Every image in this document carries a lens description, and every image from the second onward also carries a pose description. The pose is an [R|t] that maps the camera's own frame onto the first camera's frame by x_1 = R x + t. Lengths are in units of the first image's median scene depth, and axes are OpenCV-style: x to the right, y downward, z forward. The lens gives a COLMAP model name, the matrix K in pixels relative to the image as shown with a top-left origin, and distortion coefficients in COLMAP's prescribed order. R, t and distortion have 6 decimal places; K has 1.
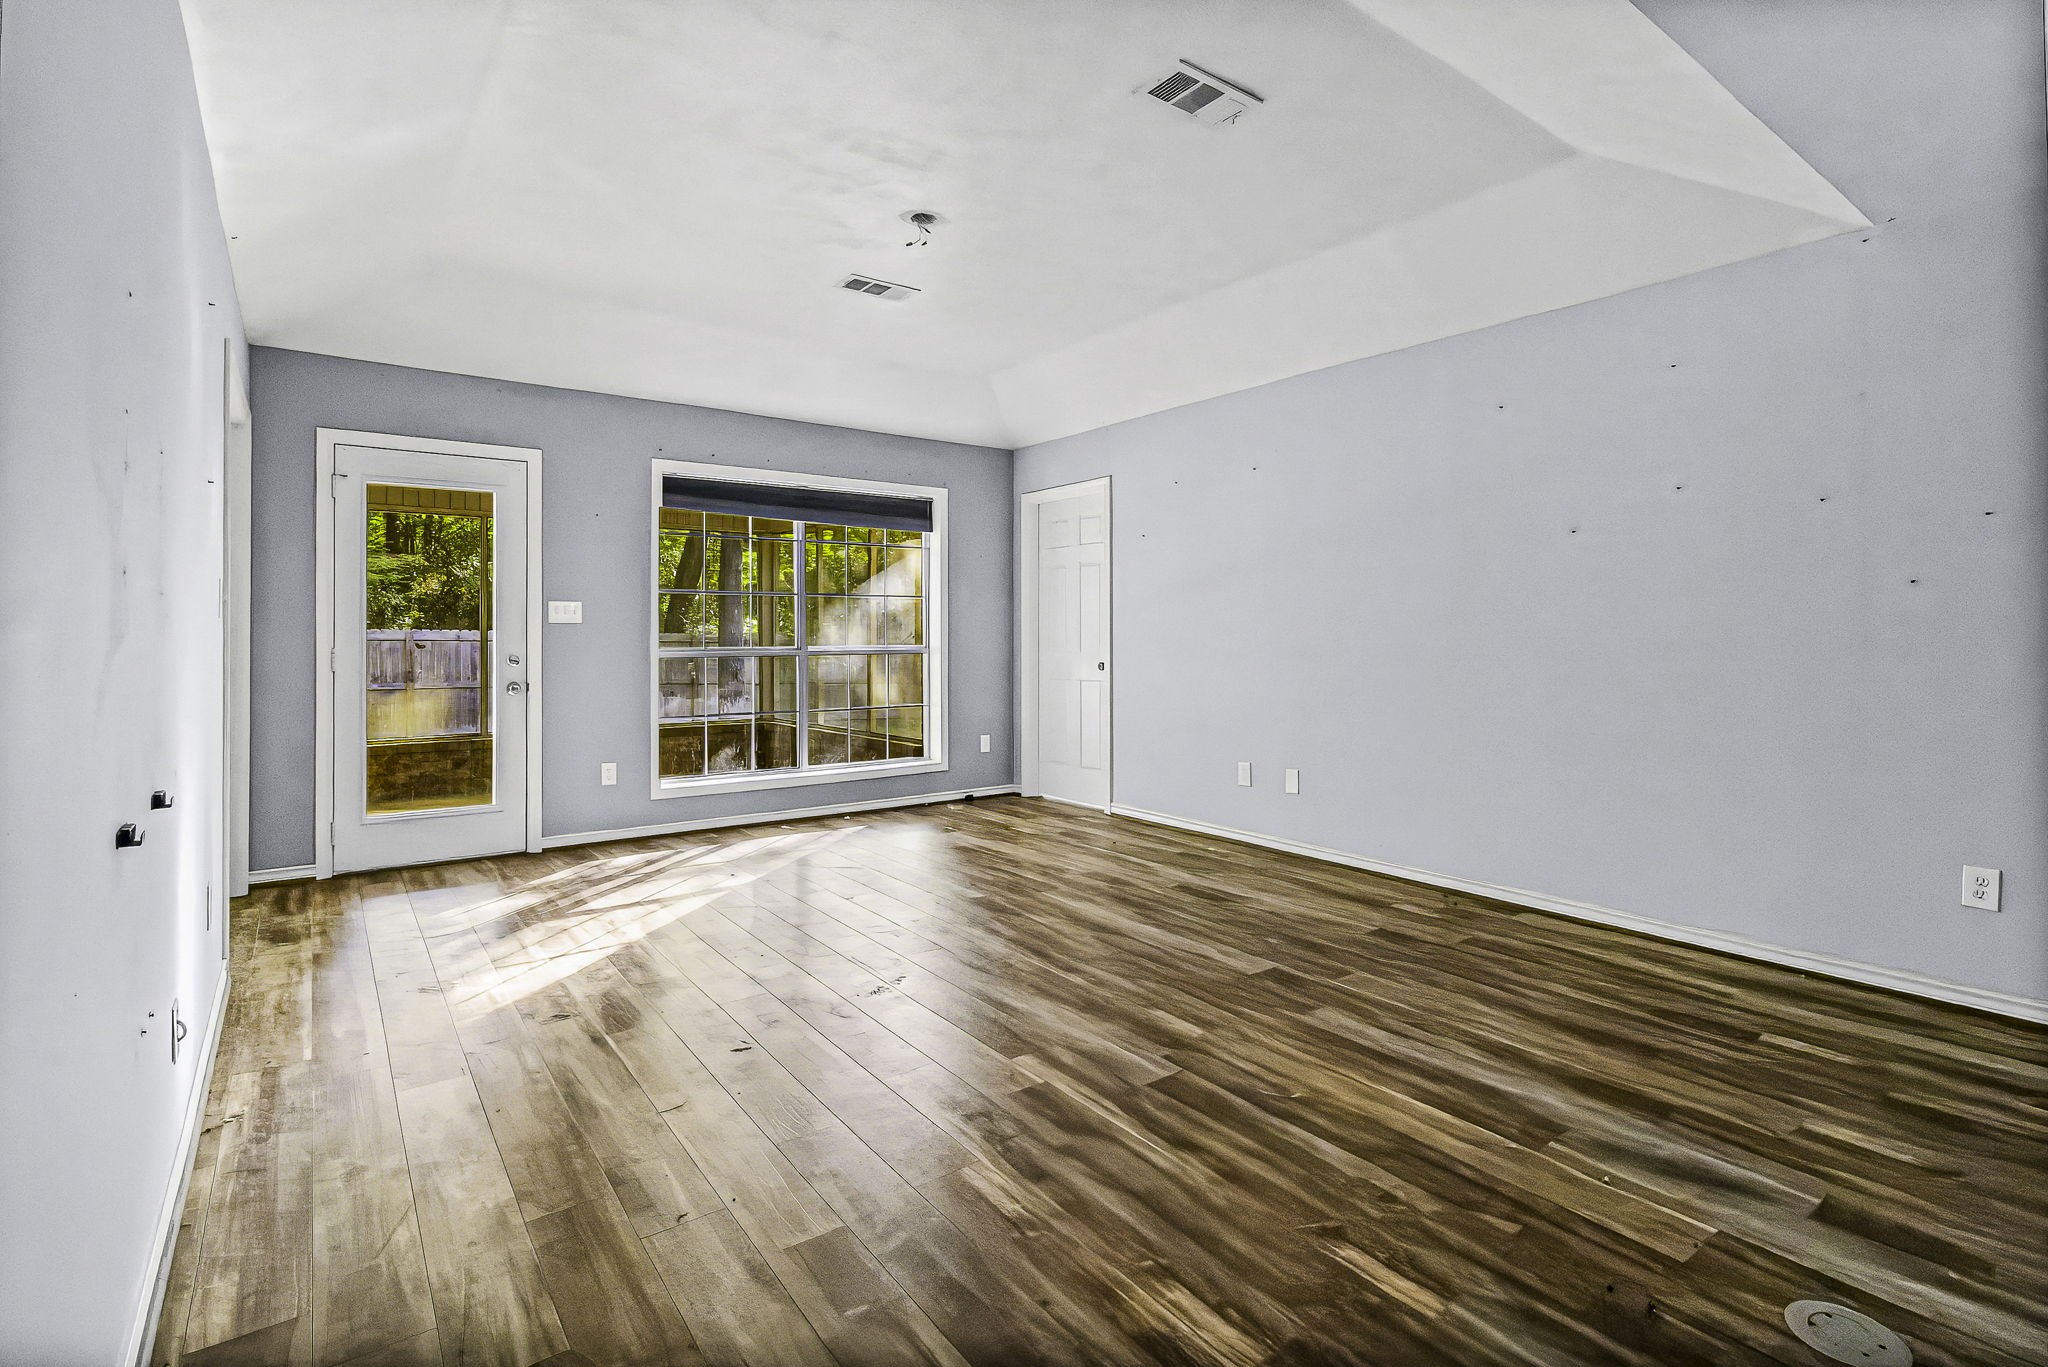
lens RADIAL K [[976.1, 0, 1029.2], [0, 976.1, 629.5], [0, 0, 1]] dist [0.000491, -0.000174]
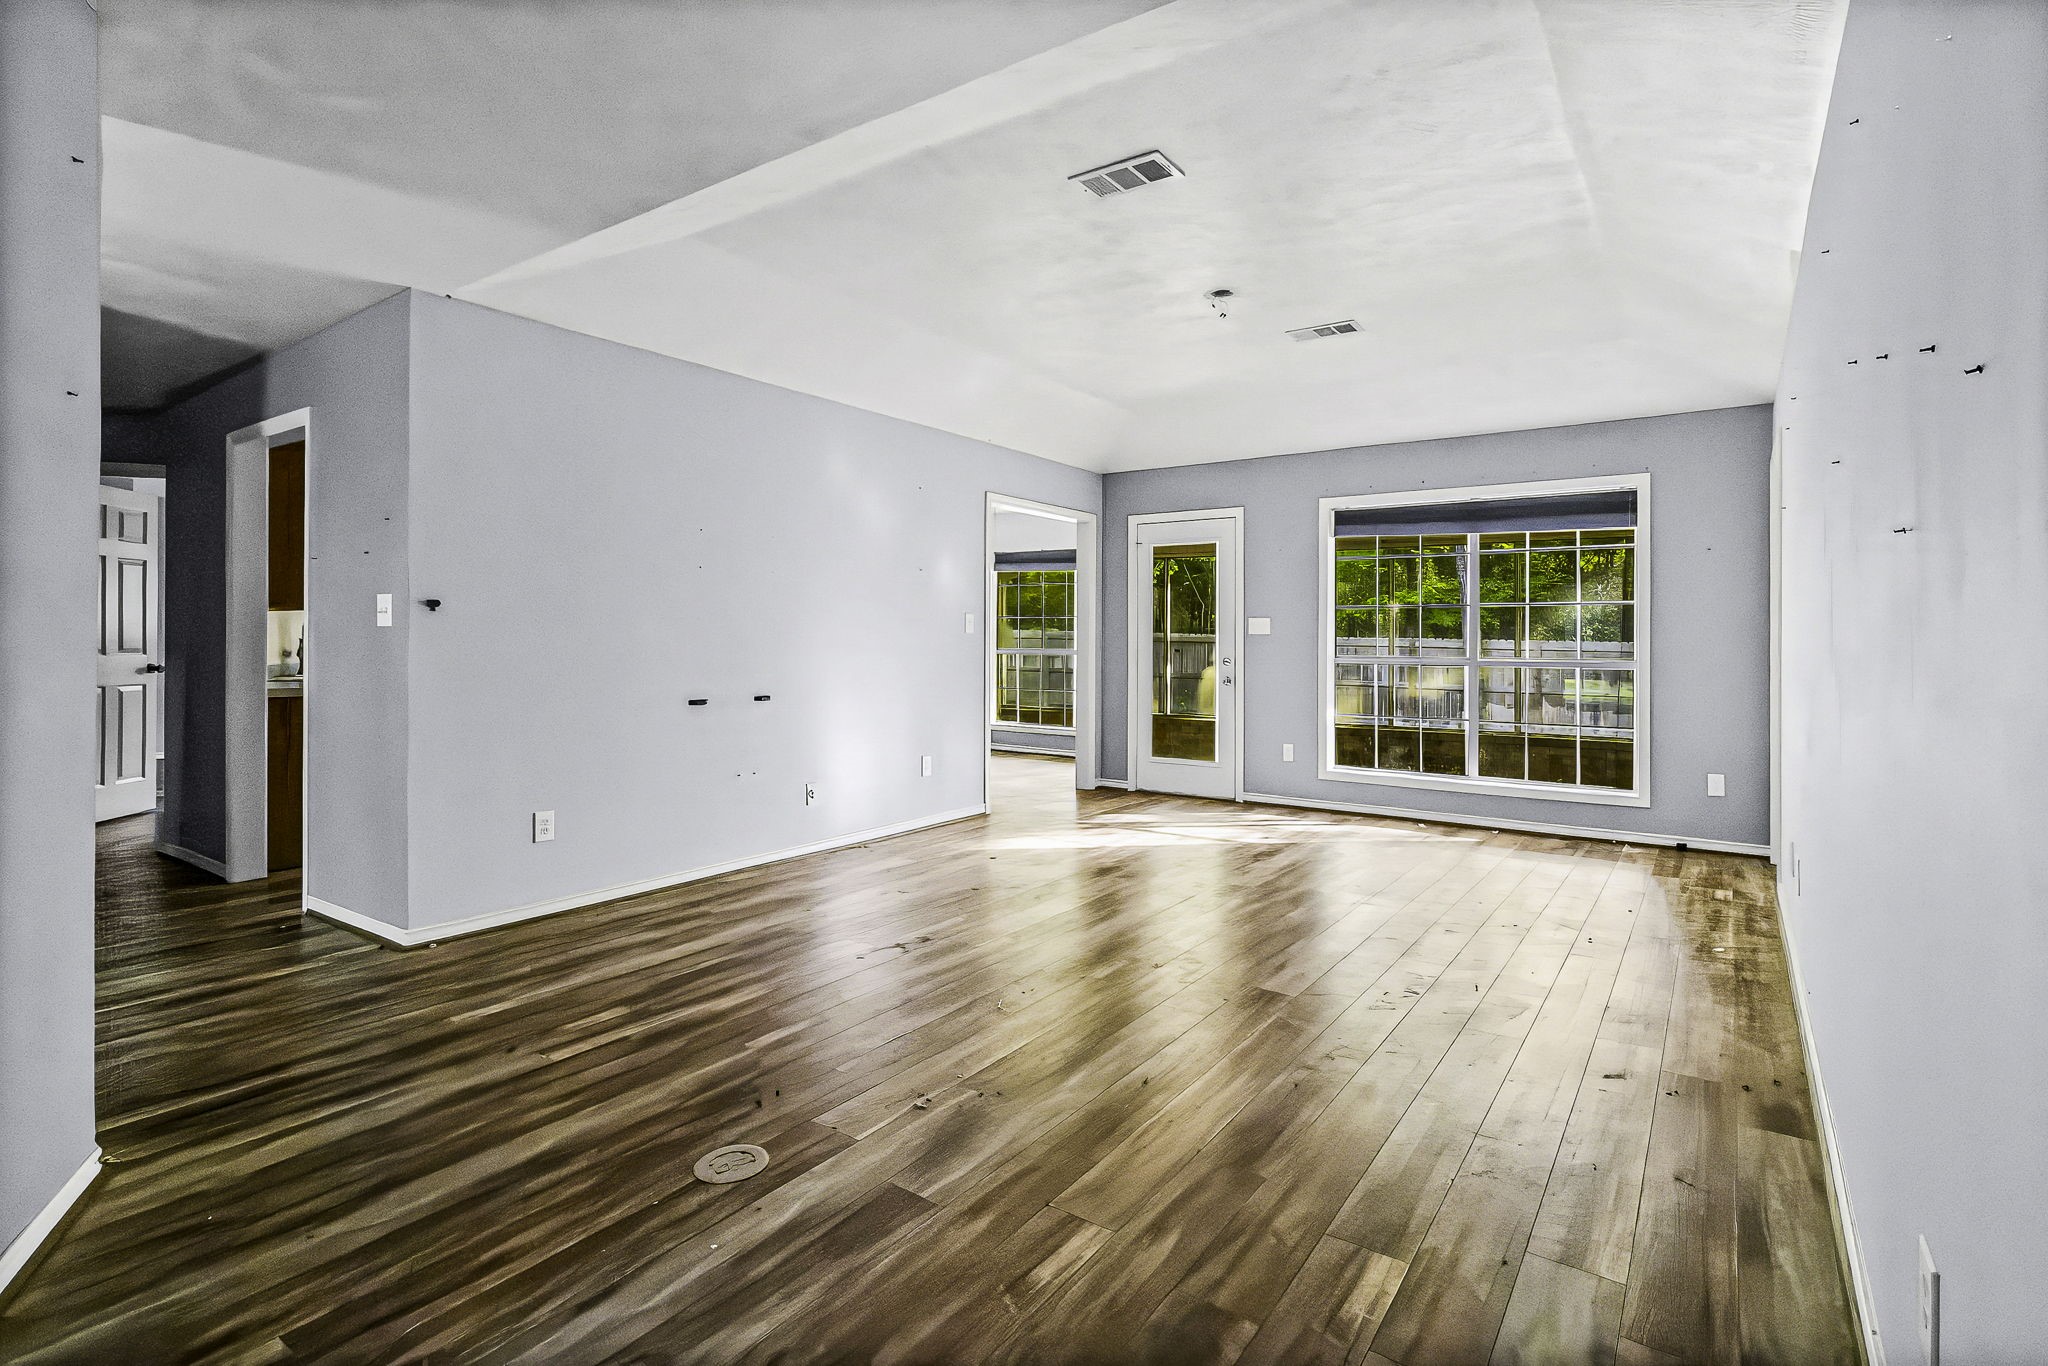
lens RADIAL K [[976.1, 0, 1029.2], [0, 976.1, 629.0], [0, 0, 1]] dist [0.000491, -0.000174]
pose [[0.307804, -0.005519, -0.951434, 0.652329], [-0.004466, 0.999964, -0.007245, -0.002683], [0.951439, 0.006480, 0.307769, 0.279423]]
